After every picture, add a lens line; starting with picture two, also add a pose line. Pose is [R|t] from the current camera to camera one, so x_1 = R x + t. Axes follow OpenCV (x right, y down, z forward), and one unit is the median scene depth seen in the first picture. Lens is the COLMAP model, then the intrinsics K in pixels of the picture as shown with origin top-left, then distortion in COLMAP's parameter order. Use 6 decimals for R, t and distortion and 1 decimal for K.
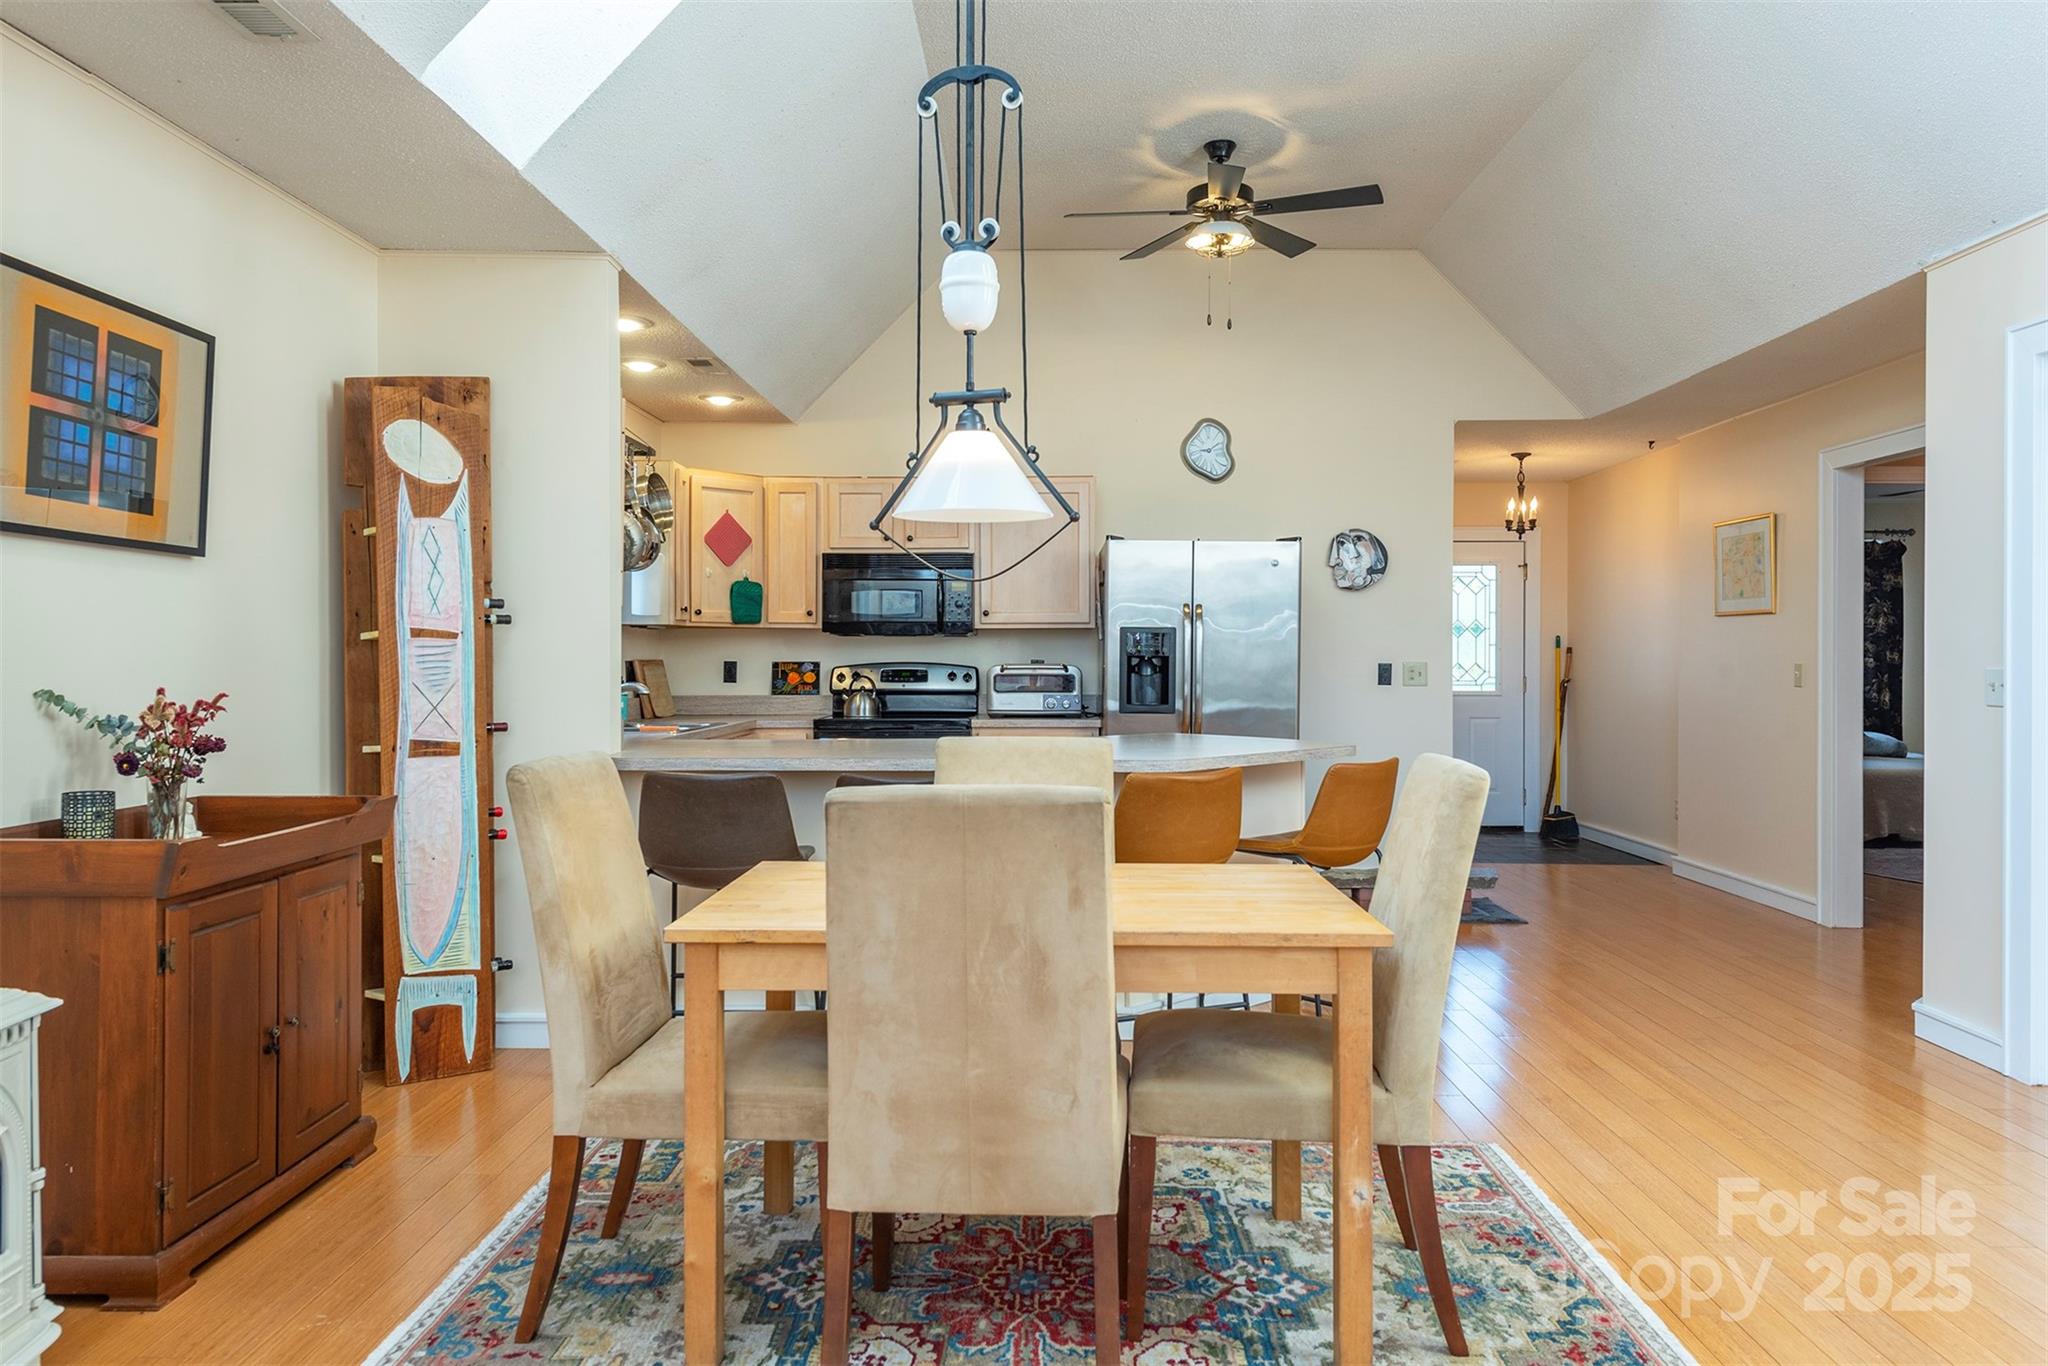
lens RADIAL K [[1344.4, 0, 1027.9], [0, 1344.4, 660.6], [0, 0, 1]] dist [0.032255, -0.027339]
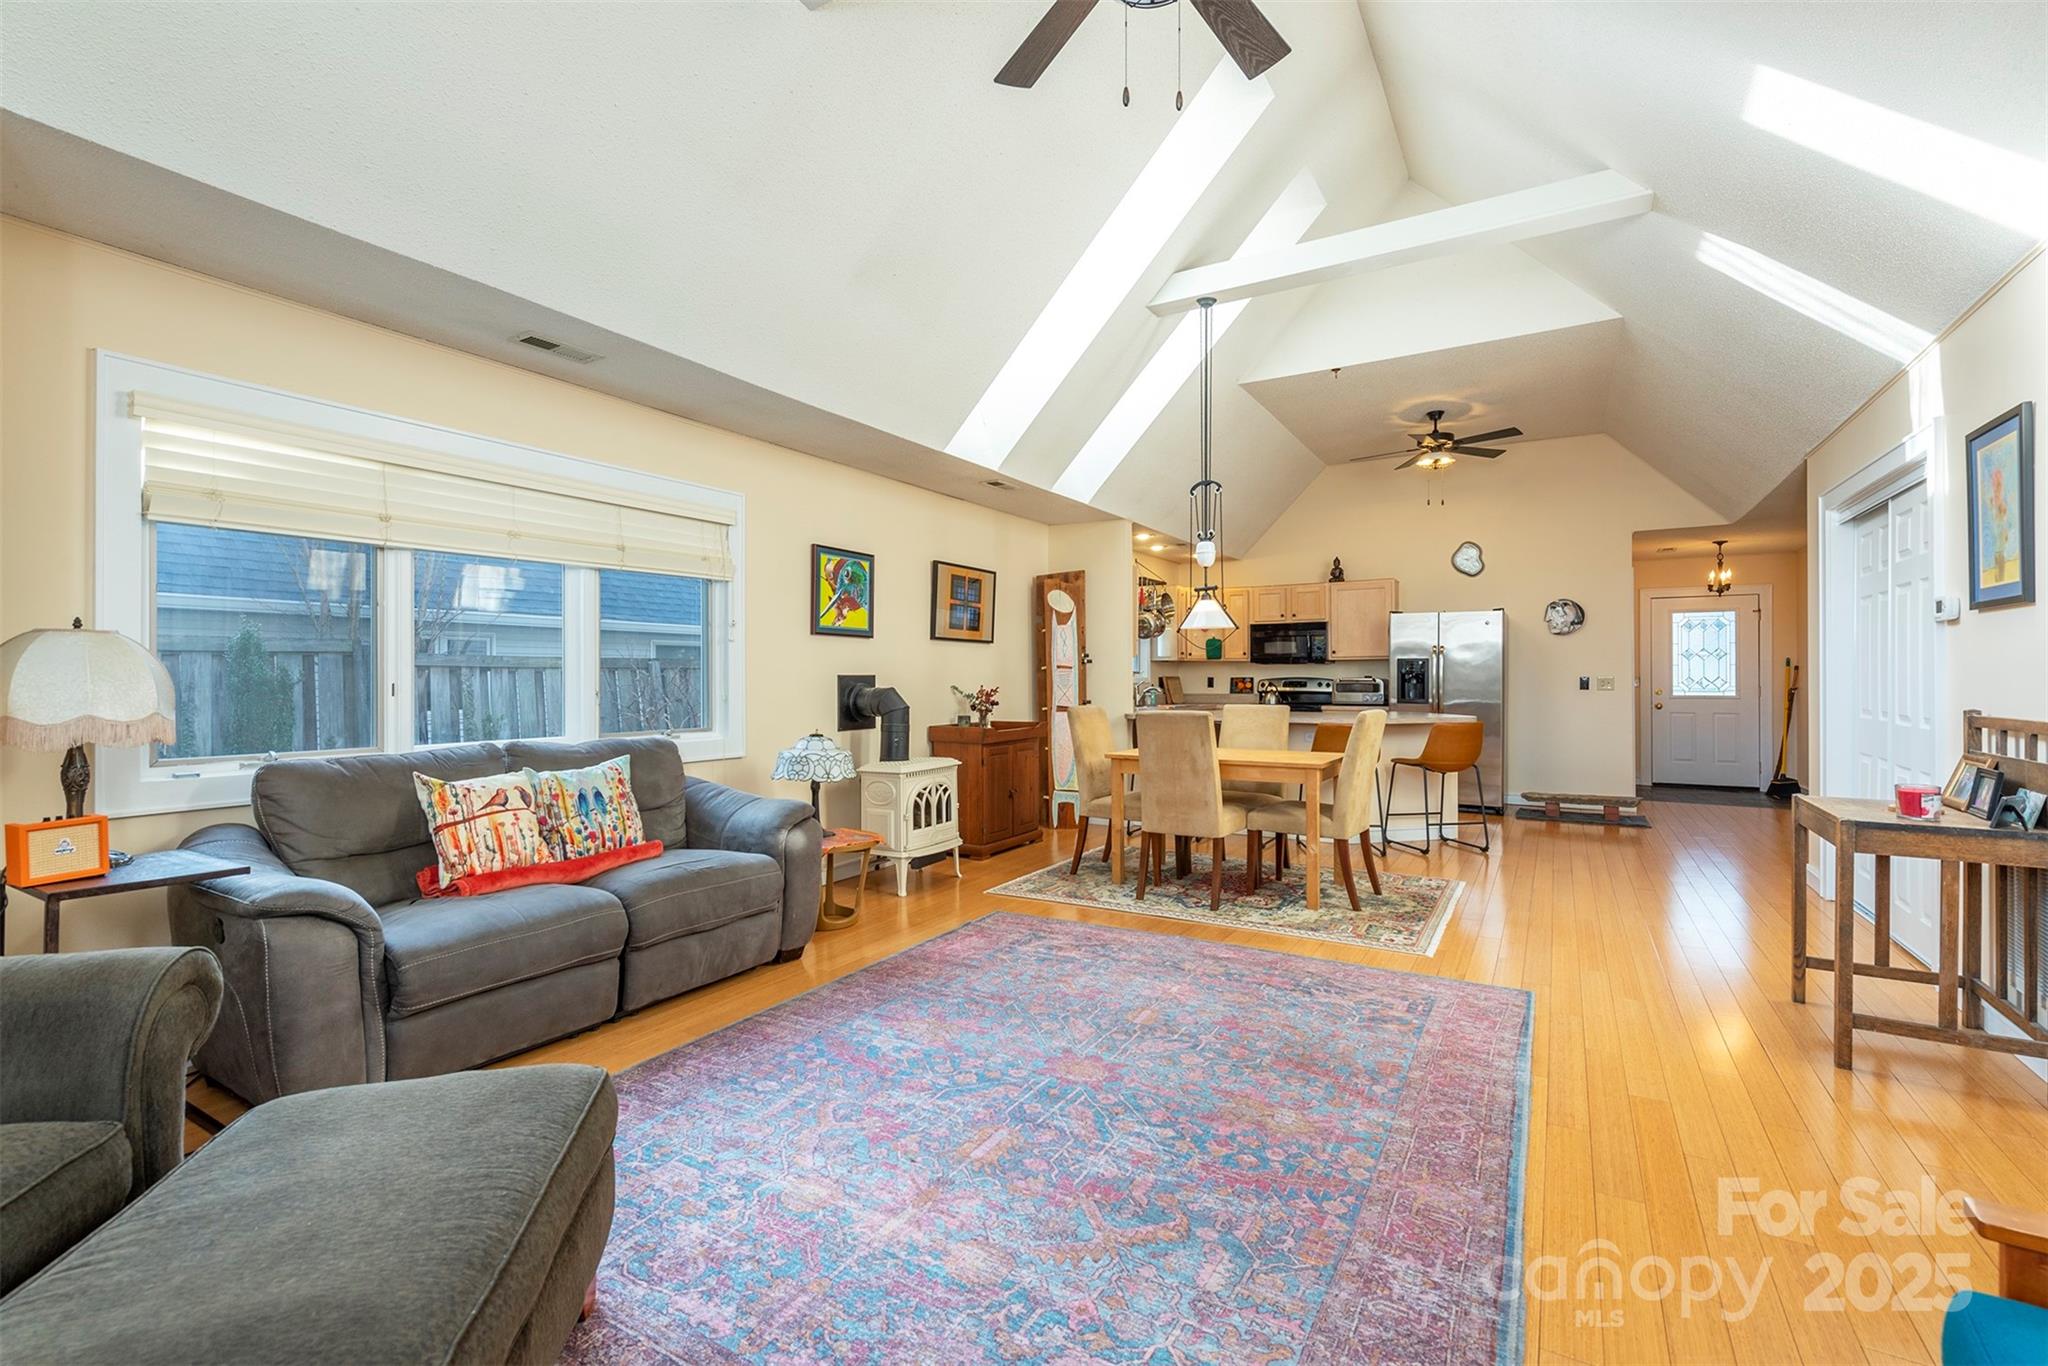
lens RADIAL K [[898.4, 0, 1025.4], [0, 898.4, 675.1], [0, 0, 1]] dist [0.018407, -0.000007]
pose [[0.869038, -0.004477, -0.494726, 0.294705], [0.002964, 0.999988, -0.003842, 0.002256], [0.494737, 0.001873, 0.869041, -0.467306]]
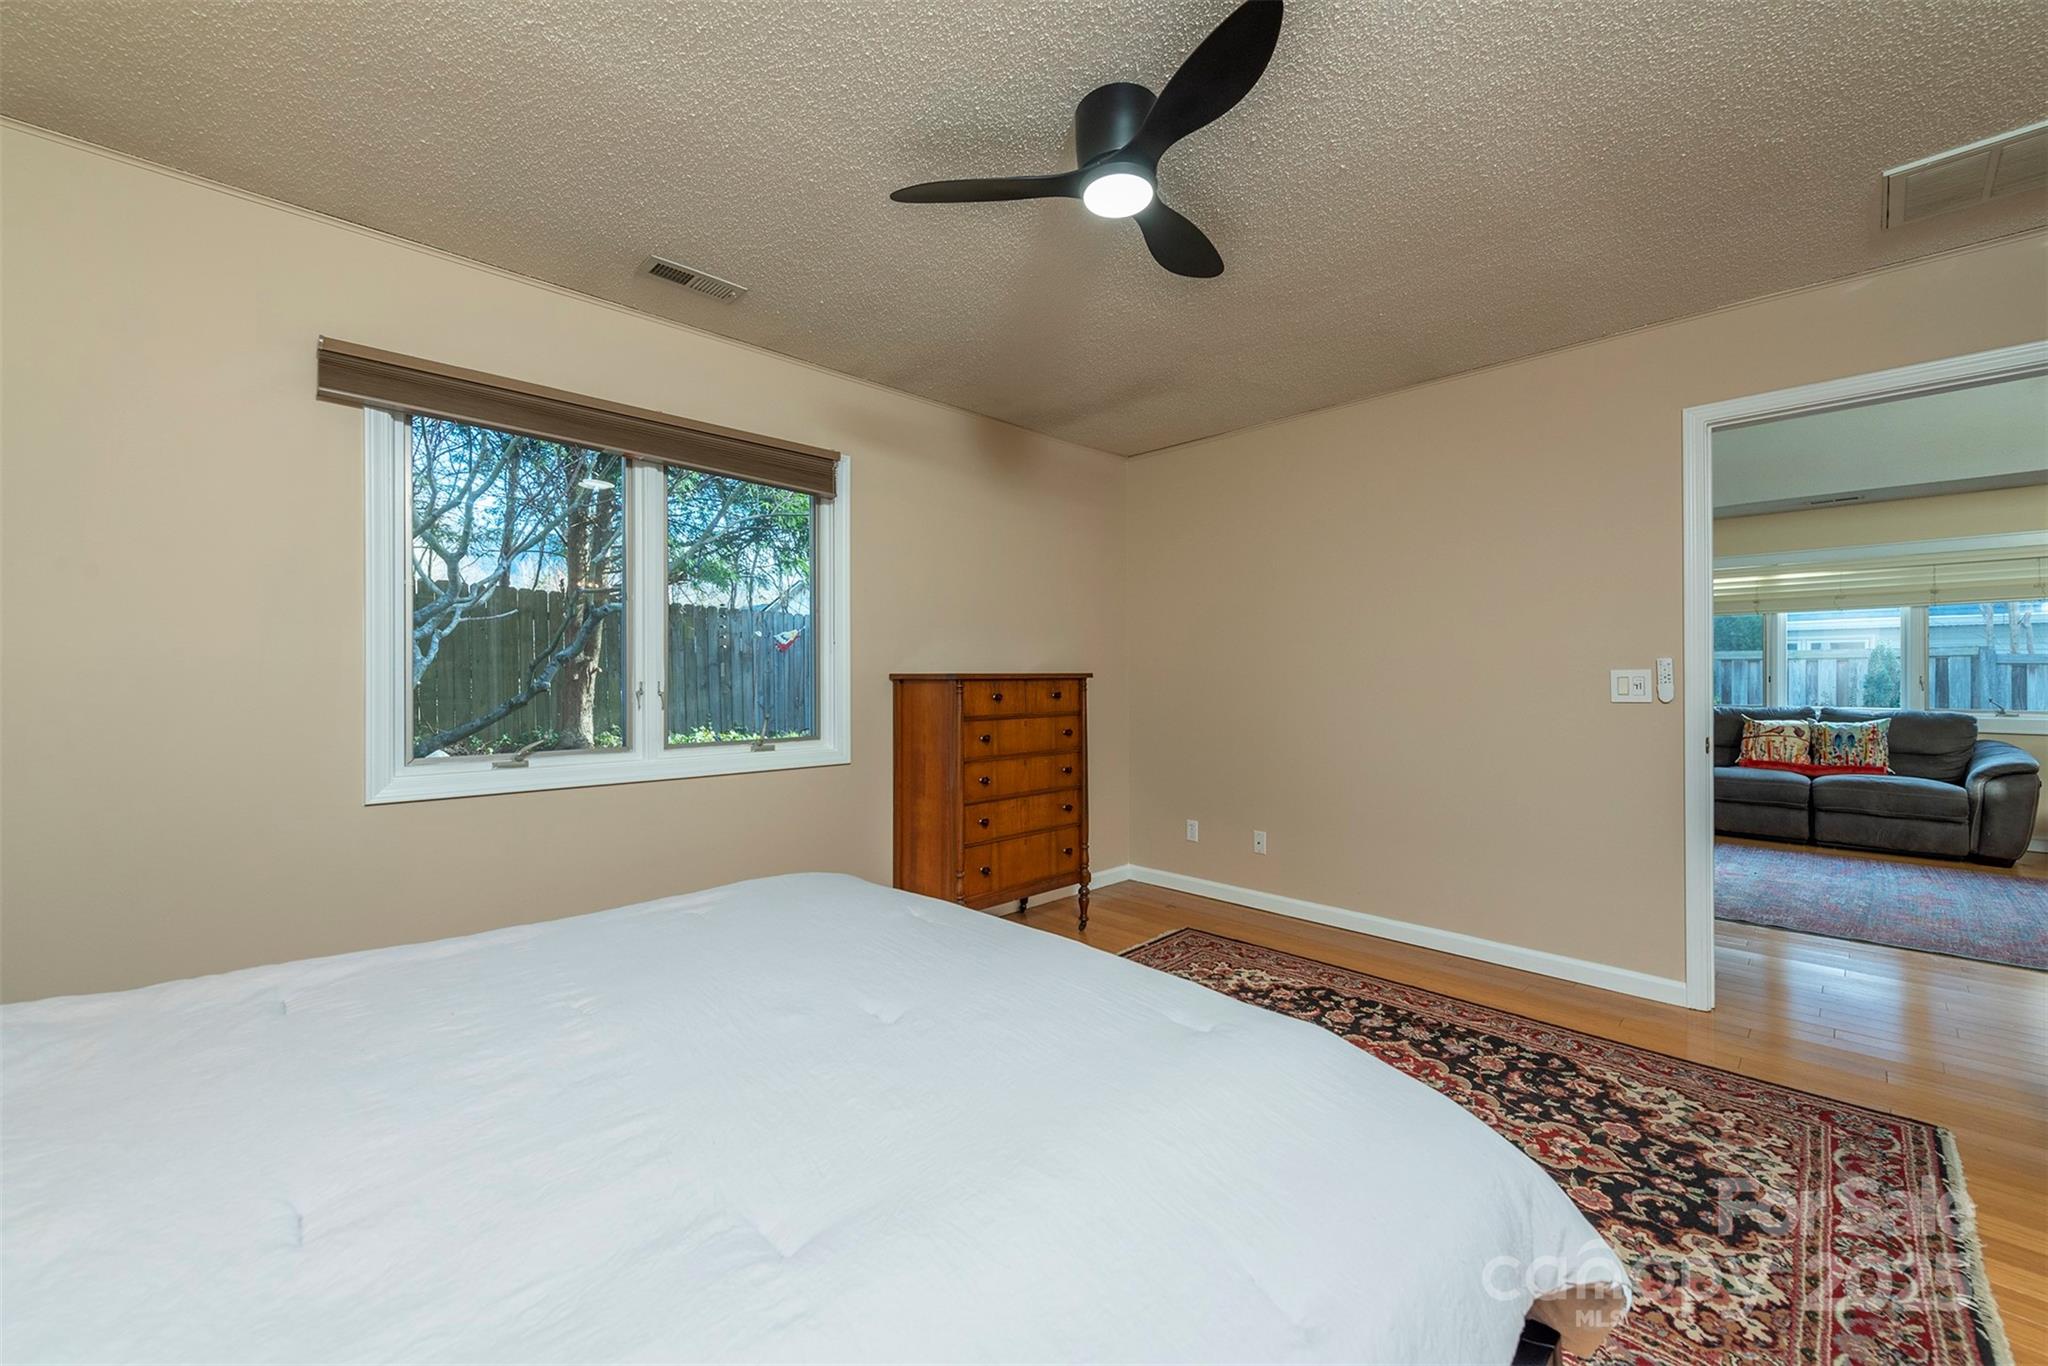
lens RADIAL K [[798.9, 0, 1023.4], [0, 798.9, 671.5], [0, 0, 1]] dist [0.017602, -0.006374]
pose [[-0.703157, -0.004669, -0.711019, 1.259647], [-0.001272, 0.999985, -0.005309, 0.005581], [0.711033, -0.002829, -0.703153, -0.074343]]
